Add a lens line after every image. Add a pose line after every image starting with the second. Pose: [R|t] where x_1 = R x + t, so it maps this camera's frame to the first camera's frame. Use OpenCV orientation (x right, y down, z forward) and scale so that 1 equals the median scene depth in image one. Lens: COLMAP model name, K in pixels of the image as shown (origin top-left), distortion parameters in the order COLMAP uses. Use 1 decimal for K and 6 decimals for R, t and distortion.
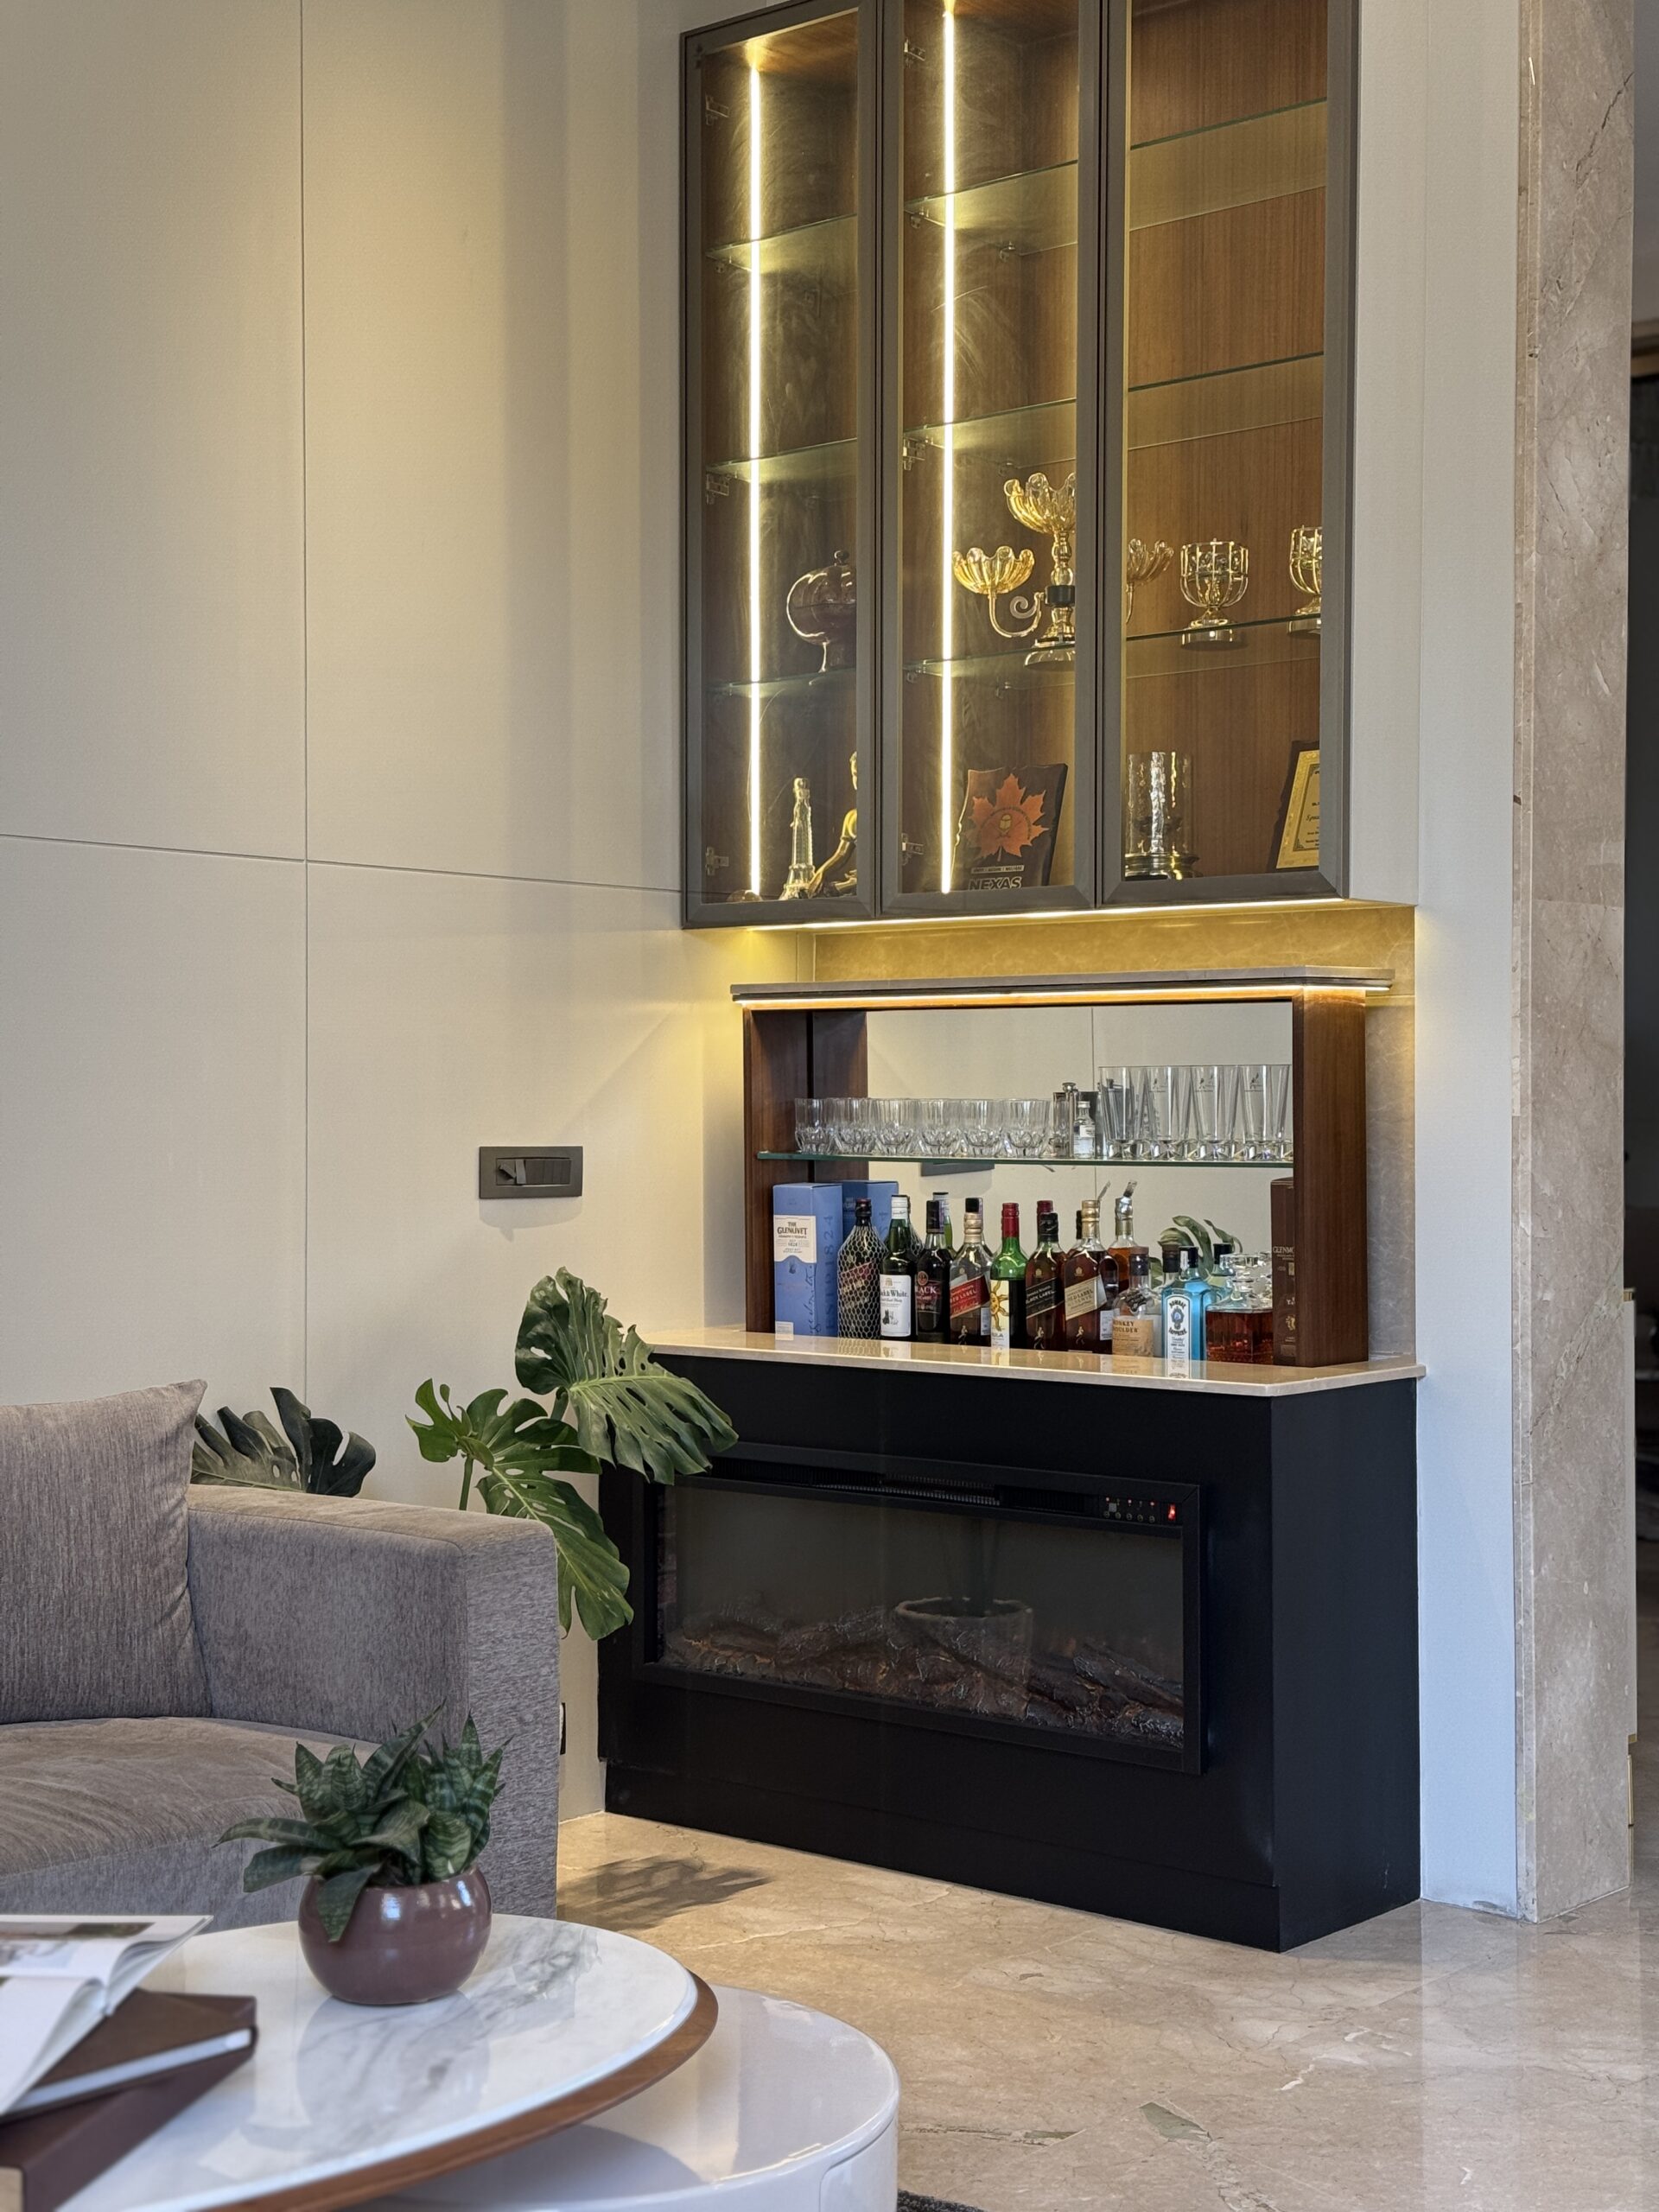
lens RADIAL K [[3059.2, 0, 829.6], [0, 3059.2, 1104.1], [0, 0, 1]] dist [0.013509, 0.000000]
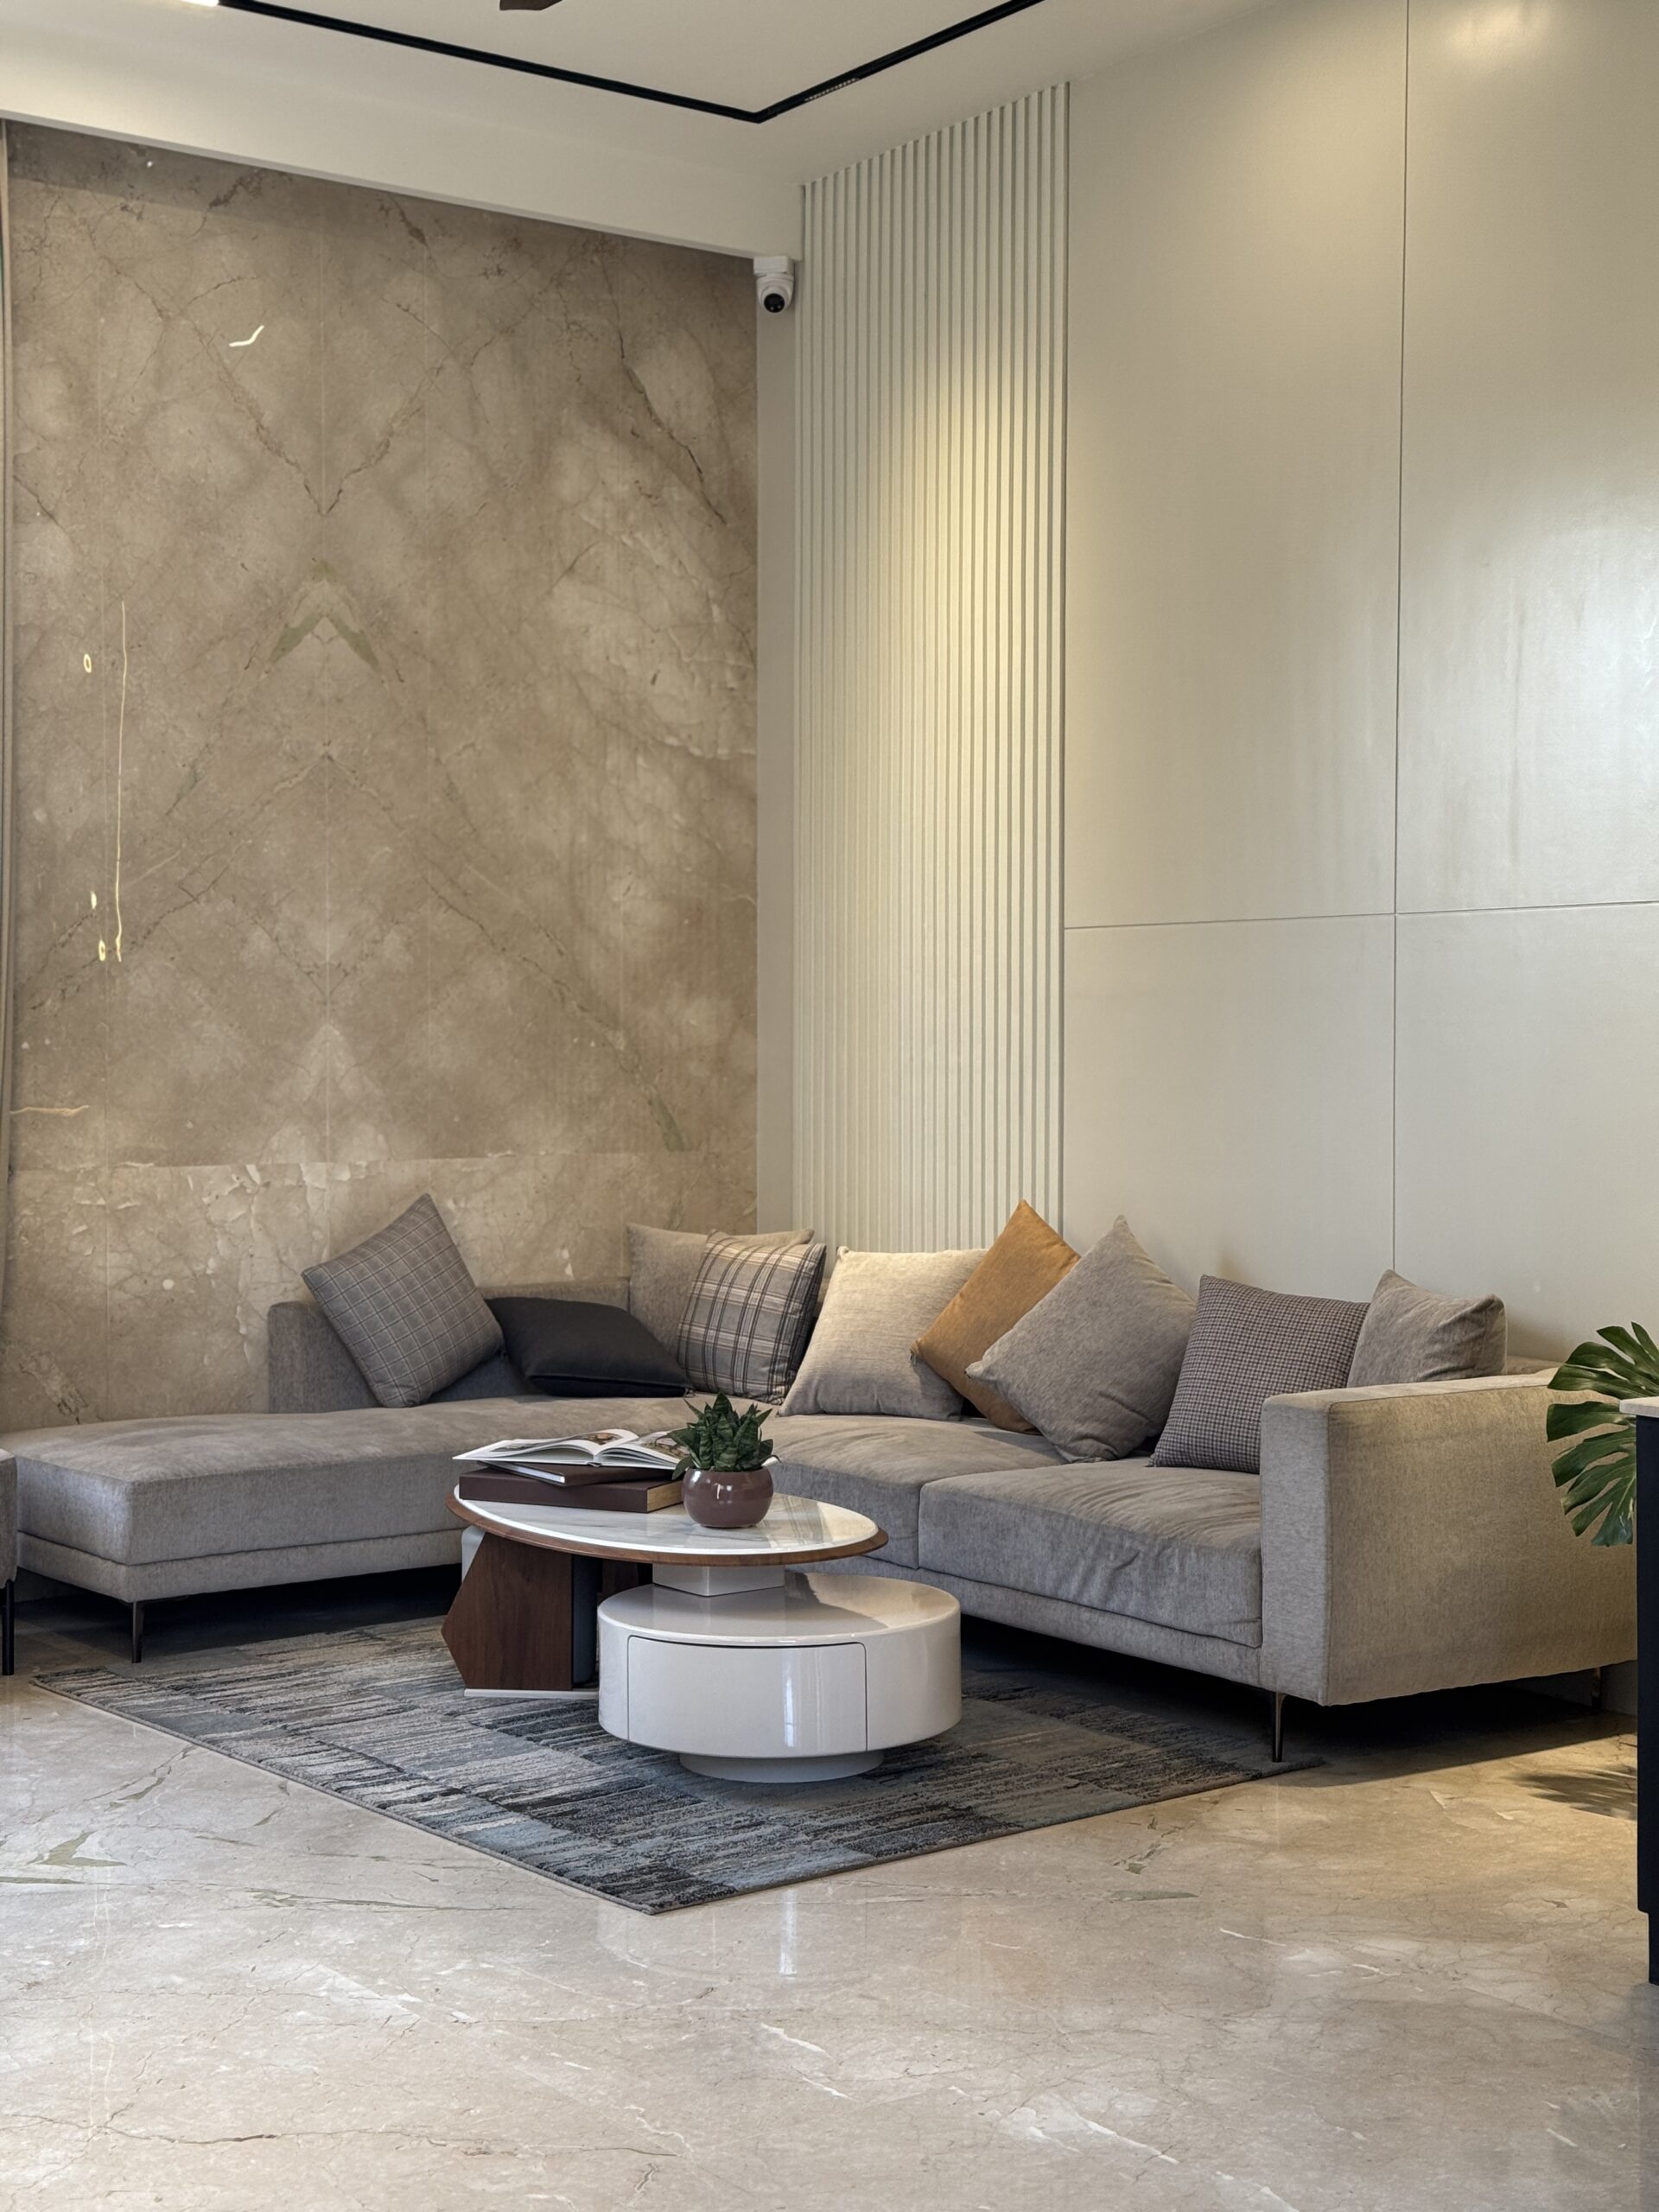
lens RADIAL K [[3059.2, 0, 829.9], [0, 3059.2, 1103.9], [0, 0, 1]] dist [0.013509, 0.000000]
pose [[-0.237263, 0.011212, -0.971381, 1.243383], [-0.009909, 0.999853, 0.013961, -0.018486], [0.971395, 0.012938, -0.237118, 1.037858]]
